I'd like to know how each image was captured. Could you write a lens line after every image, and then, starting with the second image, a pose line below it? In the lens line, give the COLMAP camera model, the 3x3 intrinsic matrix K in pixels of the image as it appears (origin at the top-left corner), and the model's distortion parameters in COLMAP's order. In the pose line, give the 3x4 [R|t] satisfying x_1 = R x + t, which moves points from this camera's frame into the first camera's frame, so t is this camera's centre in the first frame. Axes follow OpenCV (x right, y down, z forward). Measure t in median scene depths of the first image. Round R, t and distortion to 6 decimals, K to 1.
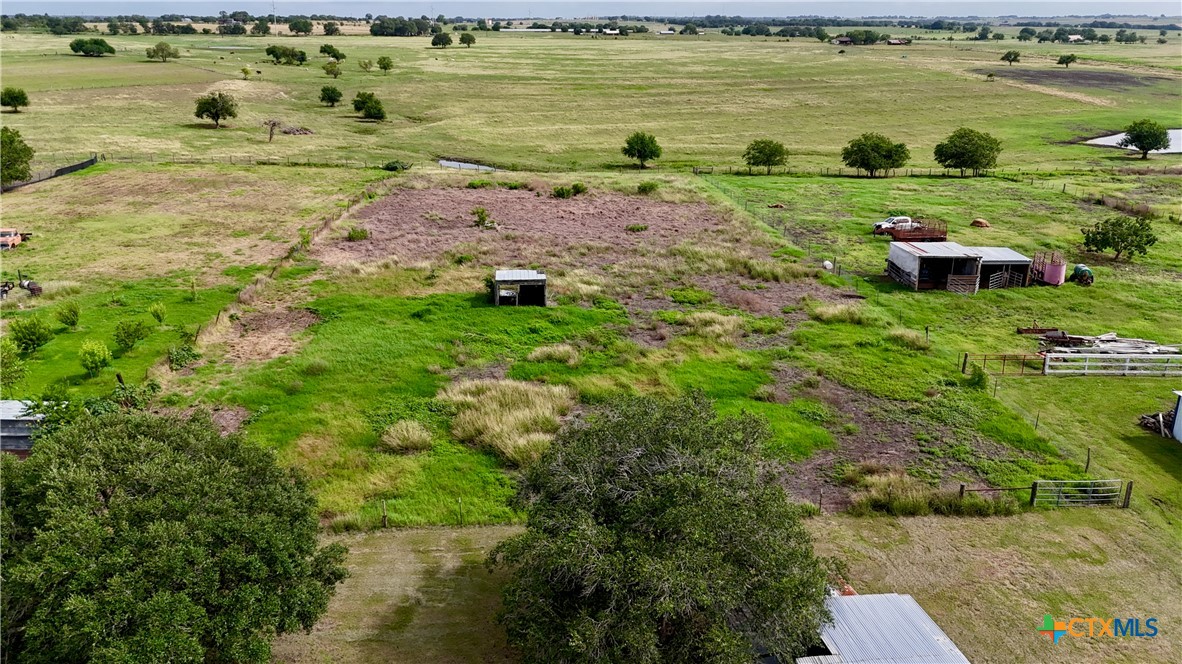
lens RADIAL K [[853.0, 0, 591.0], [0, 853.0, 332.0], [0, 0, 1]] dist [0.000320, -0.005779]
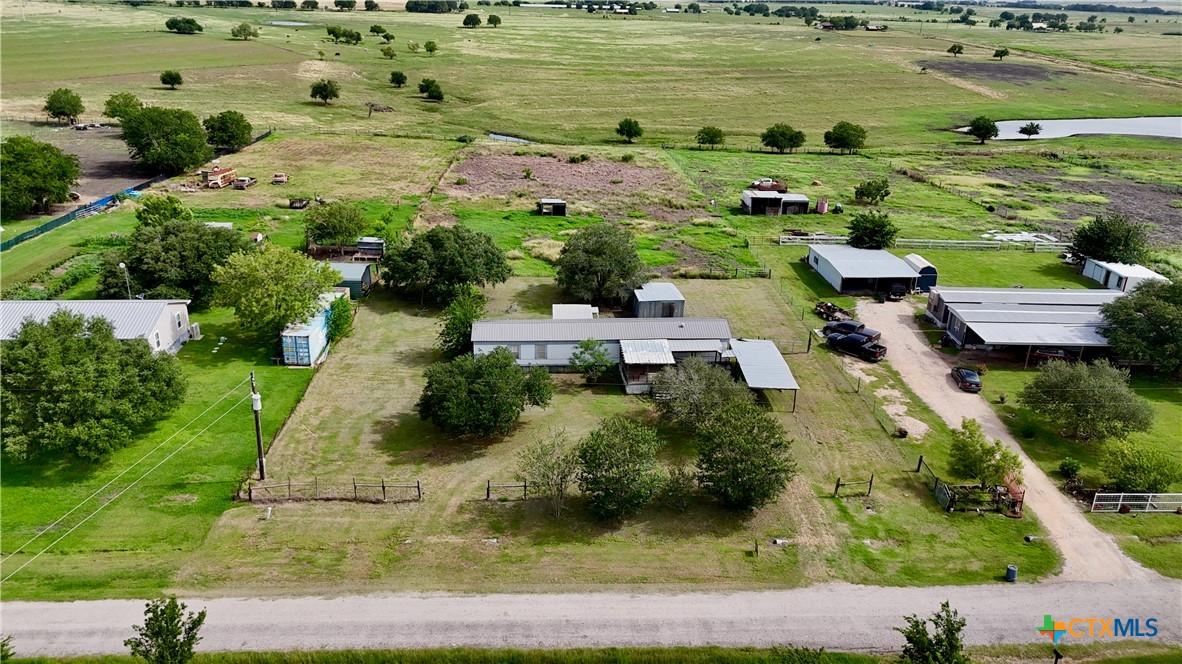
lens RADIAL K [[853.0, 0, 591.0], [0, 853.0, 332.0], [0, 0, 1]] dist [0.000320, -0.005779]
pose [[0.999677, 0.024078, -0.008187, 0.012774], [-0.023706, 0.998799, 0.042877, 0.062503], [0.009210, -0.042669, 0.999047, -0.423656]]
